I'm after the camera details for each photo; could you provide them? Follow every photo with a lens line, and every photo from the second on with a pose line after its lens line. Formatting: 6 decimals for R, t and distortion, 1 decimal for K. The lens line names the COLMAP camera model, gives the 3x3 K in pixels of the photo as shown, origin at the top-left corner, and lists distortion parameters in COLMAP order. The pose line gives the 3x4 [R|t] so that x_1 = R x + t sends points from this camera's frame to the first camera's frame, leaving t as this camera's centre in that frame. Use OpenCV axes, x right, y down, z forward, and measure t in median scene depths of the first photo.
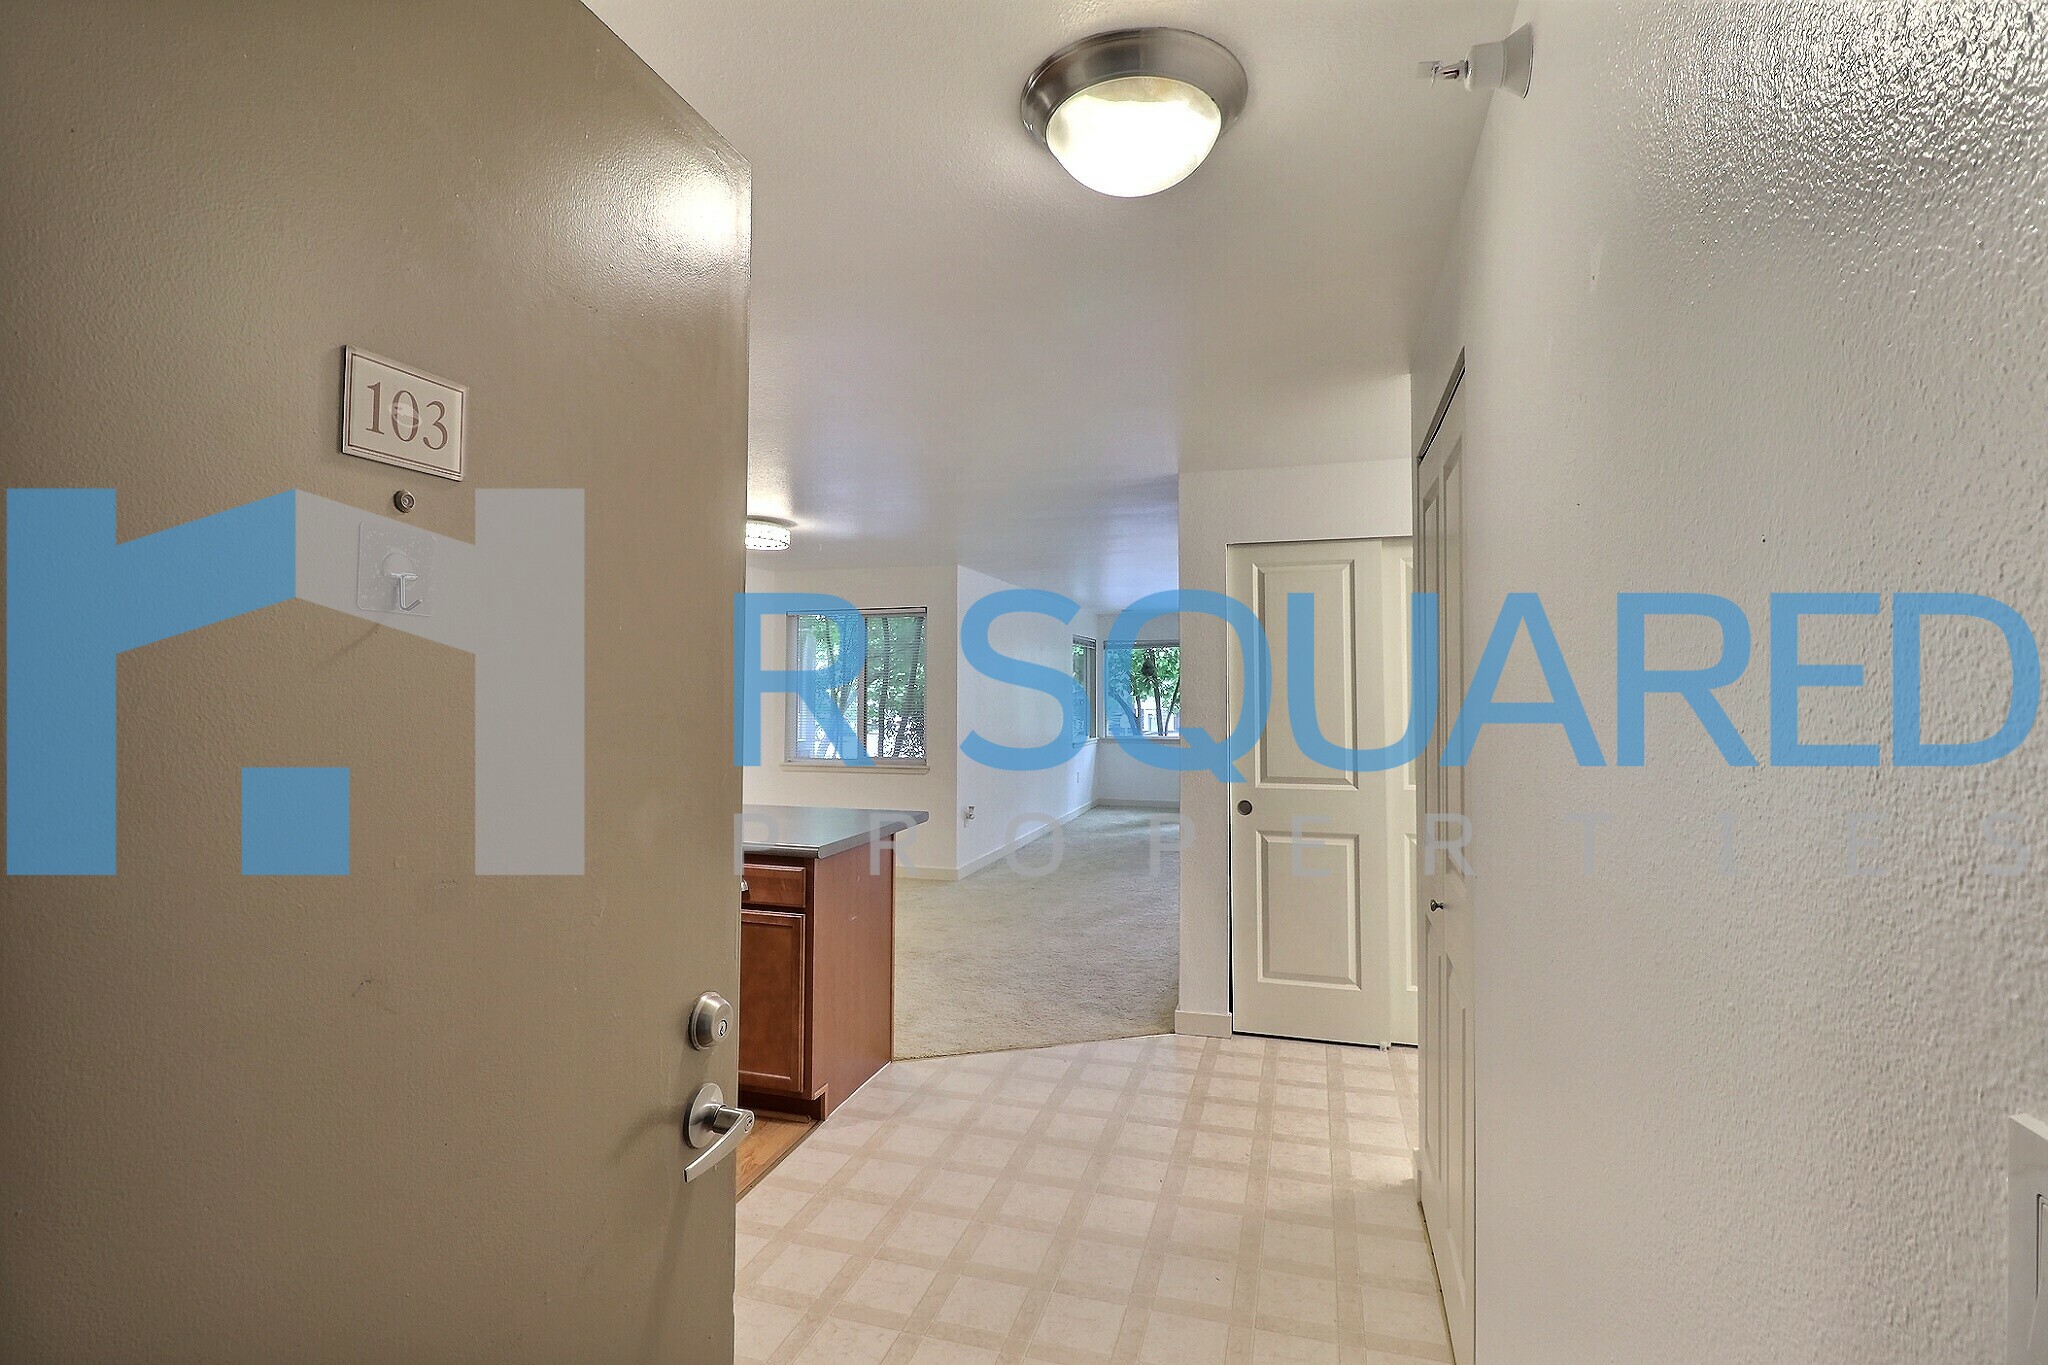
lens RADIAL K [[951.5, 0, 1025.3], [0, 951.5, 685.0], [0, 0, 1]] dist [-0.013320, -0.007108]
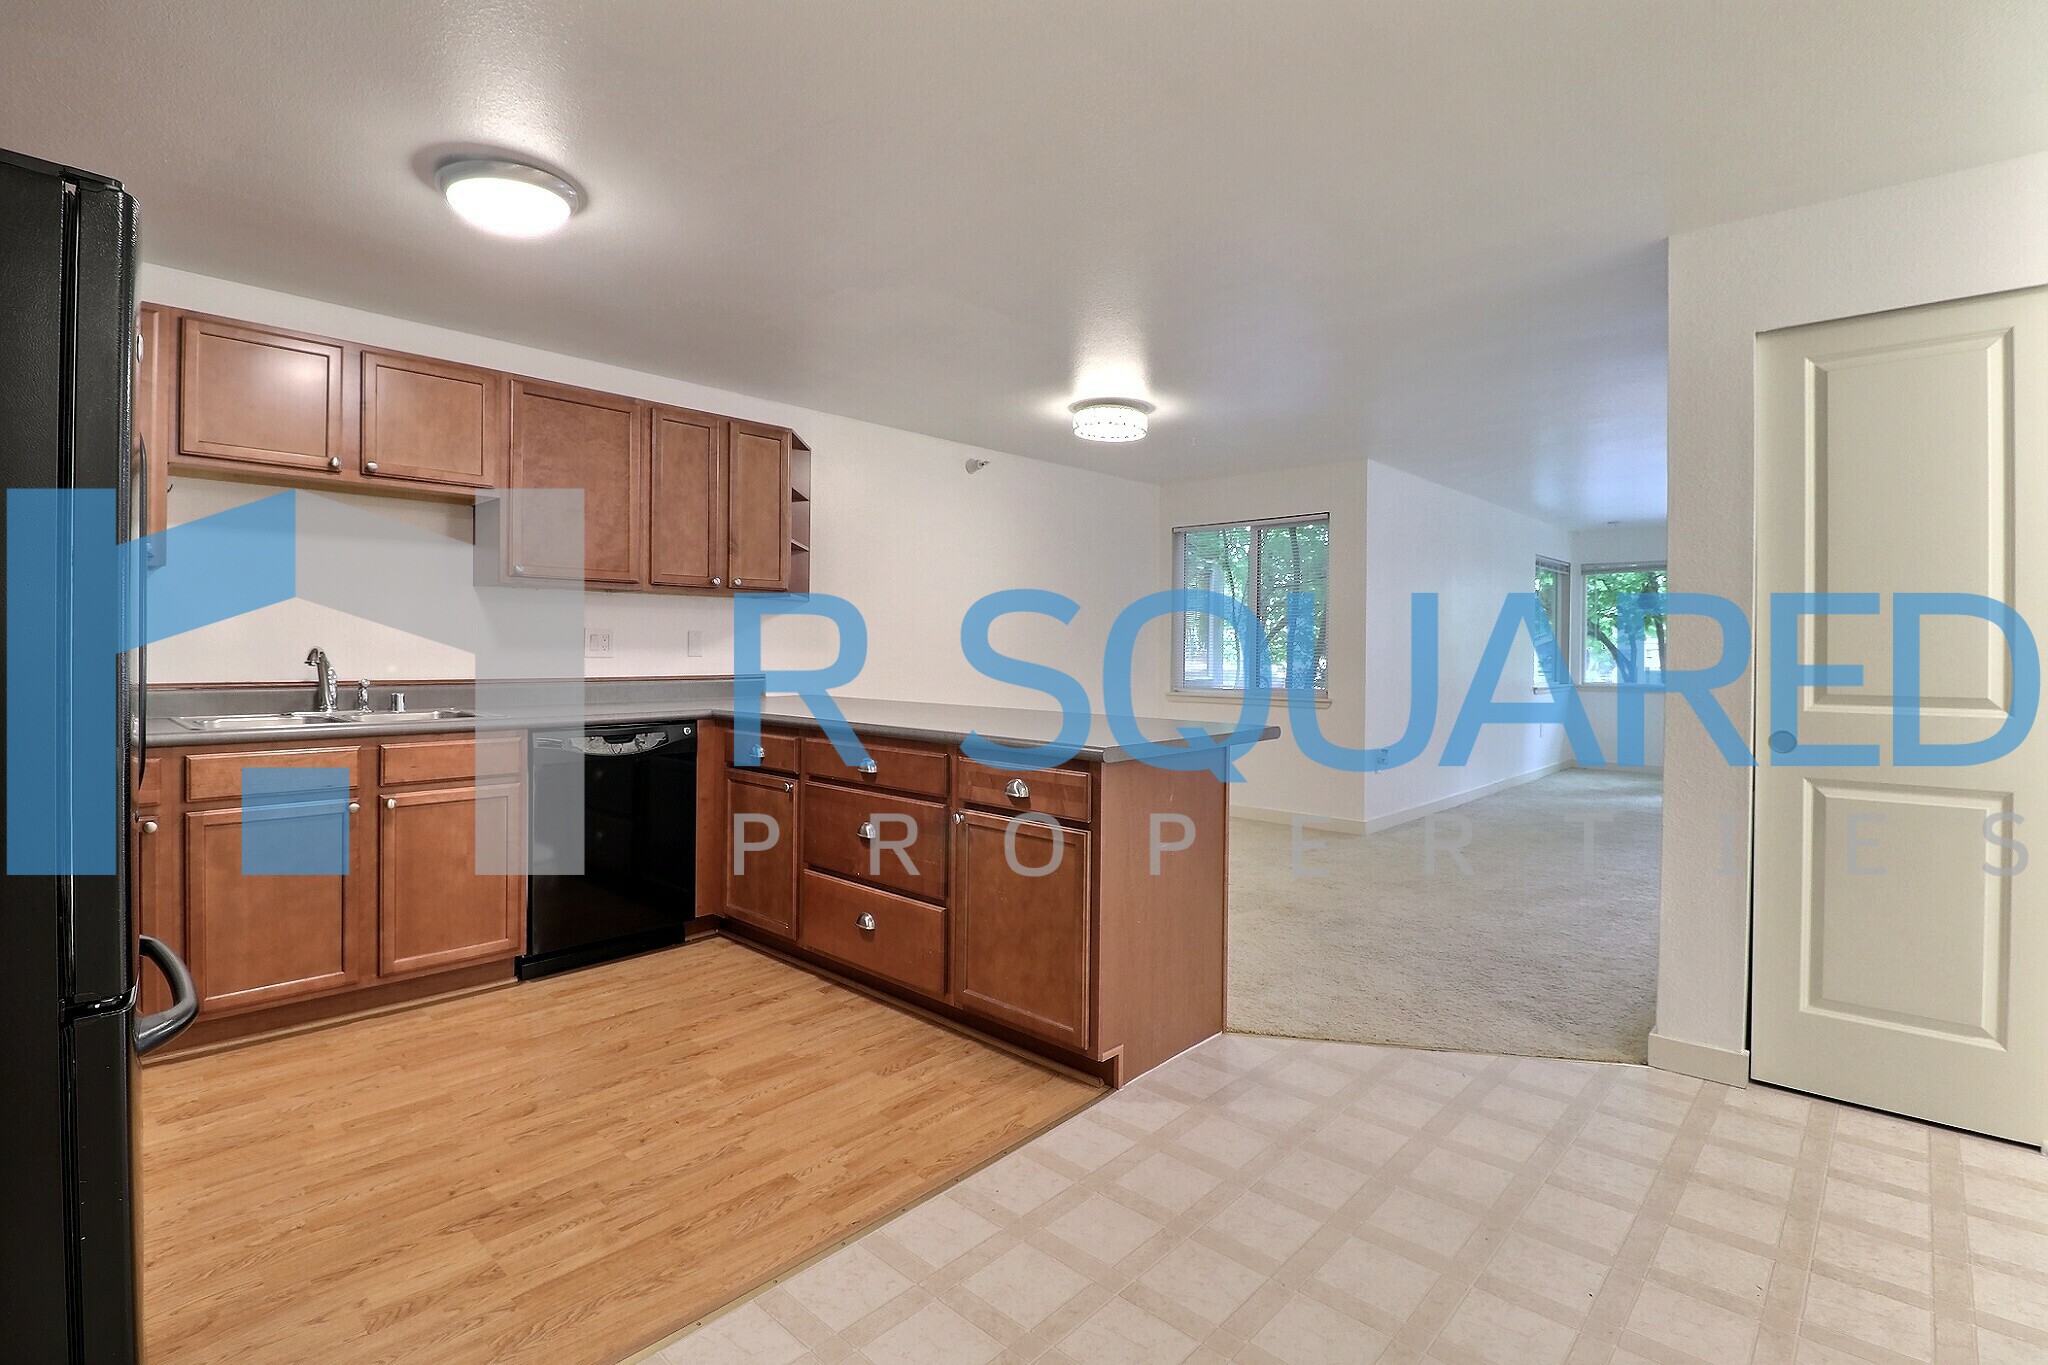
lens RADIAL K [[951.5, 0, 1010.7], [0, 951.5, 669.5], [0, 0, 1]] dist [-0.013320, -0.007108]
pose [[0.890366, 0.013336, -0.455051, 0.059649], [-0.000246, 0.999585, 0.028813, 0.068135], [0.455246, -0.025542, 0.889999, 0.214996]]
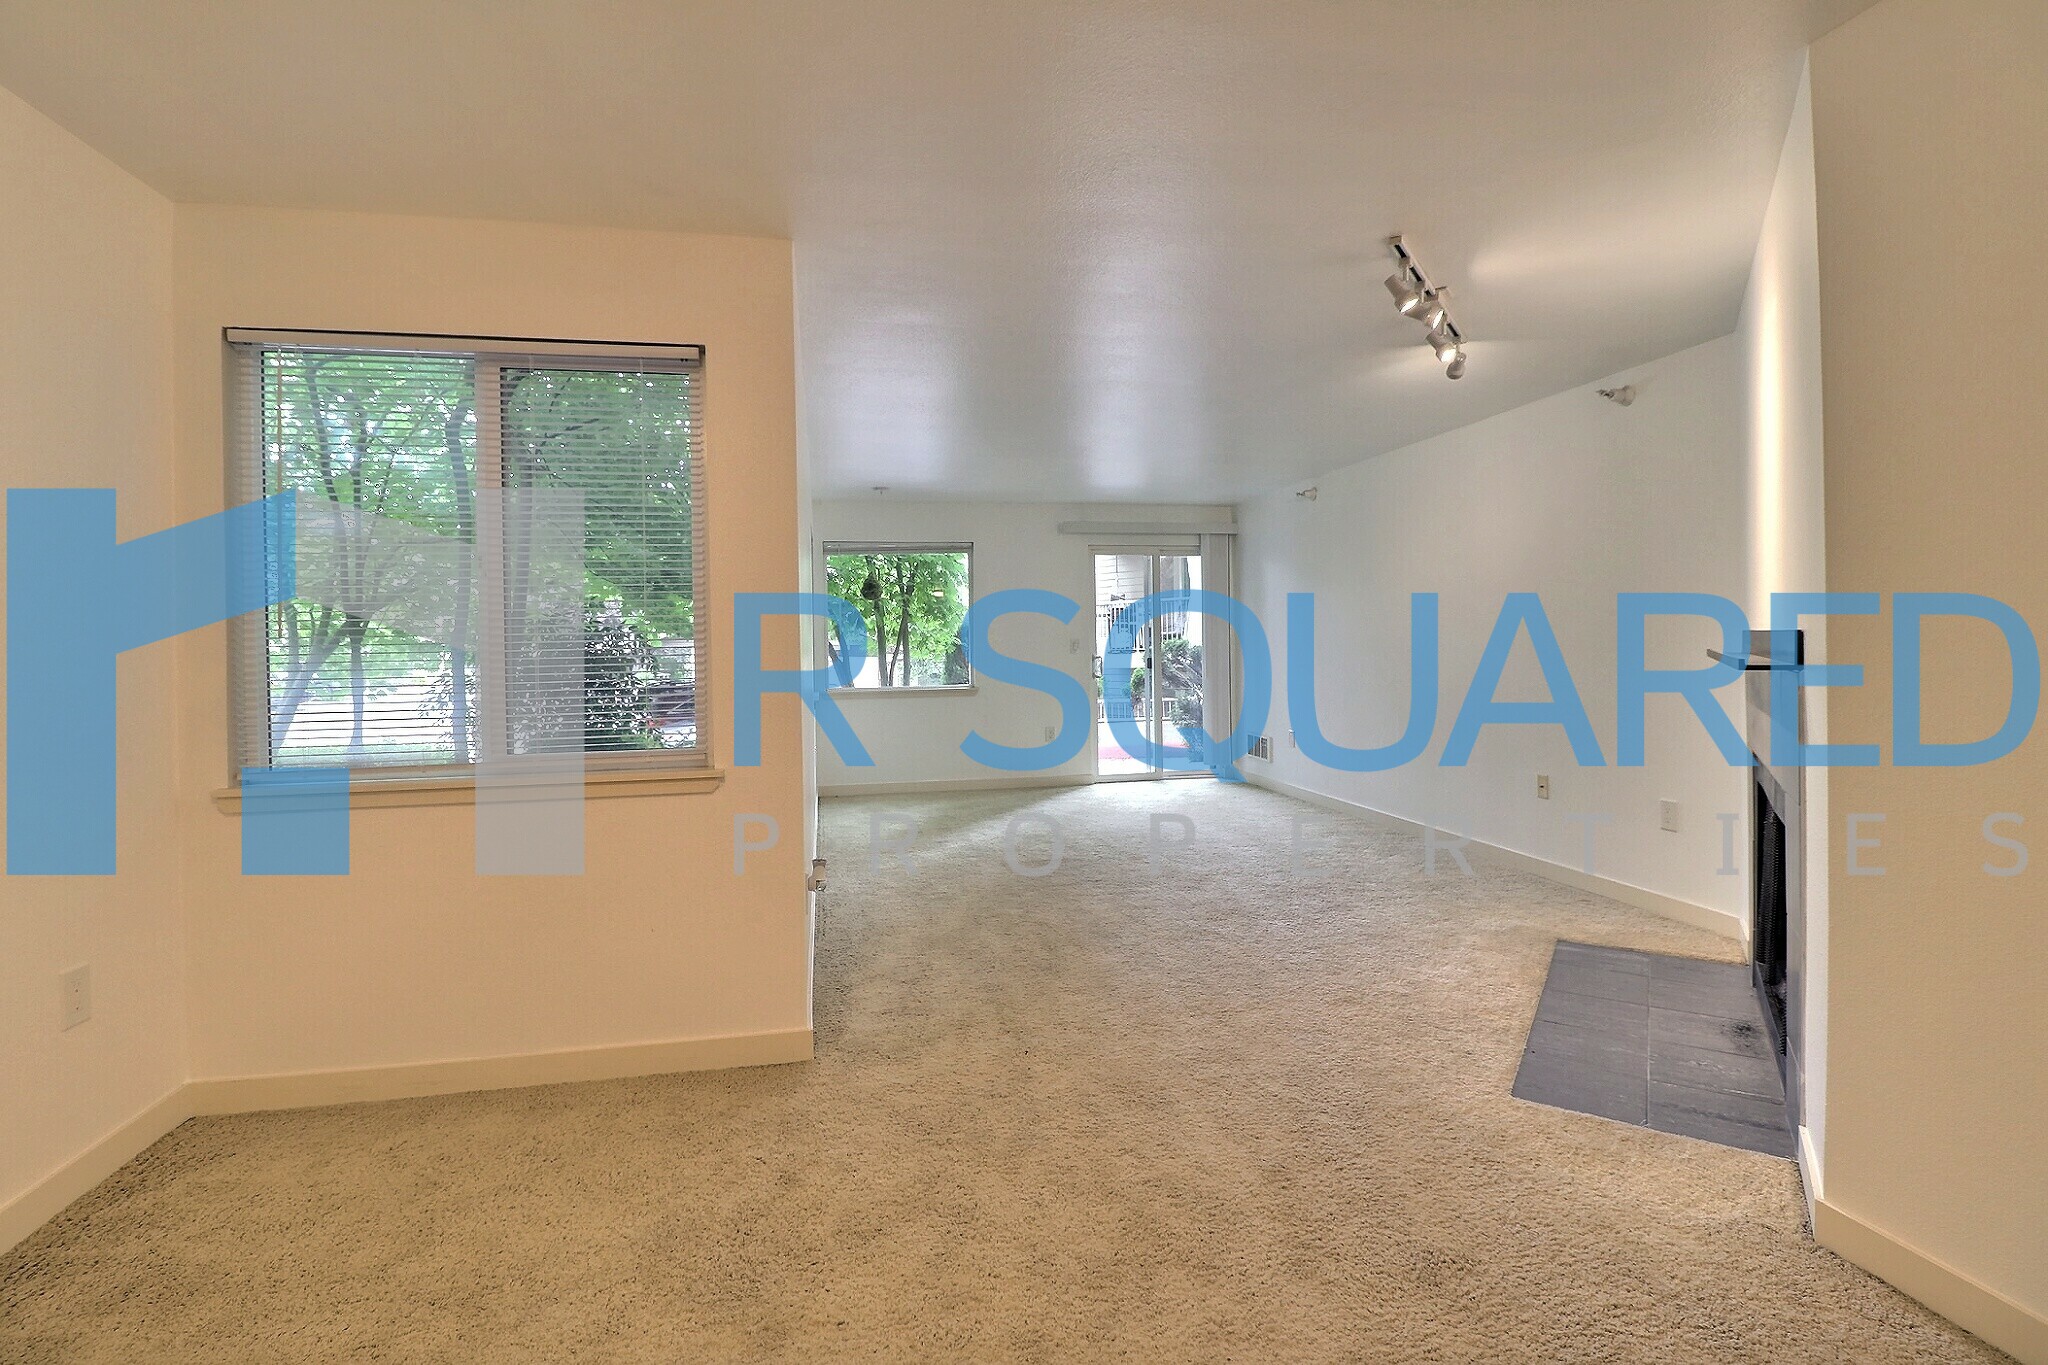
lens RADIAL K [[951.5, 0, 1023.3], [0, 951.5, 670.1], [0, 0, 1]] dist [-0.013320, -0.007108]
pose [[0.875239, -0.001087, 0.483689, -0.371208], [-0.014407, 0.999495, 0.028316, 0.068304], [-0.483476, -0.031752, 0.874782, 1.281073]]
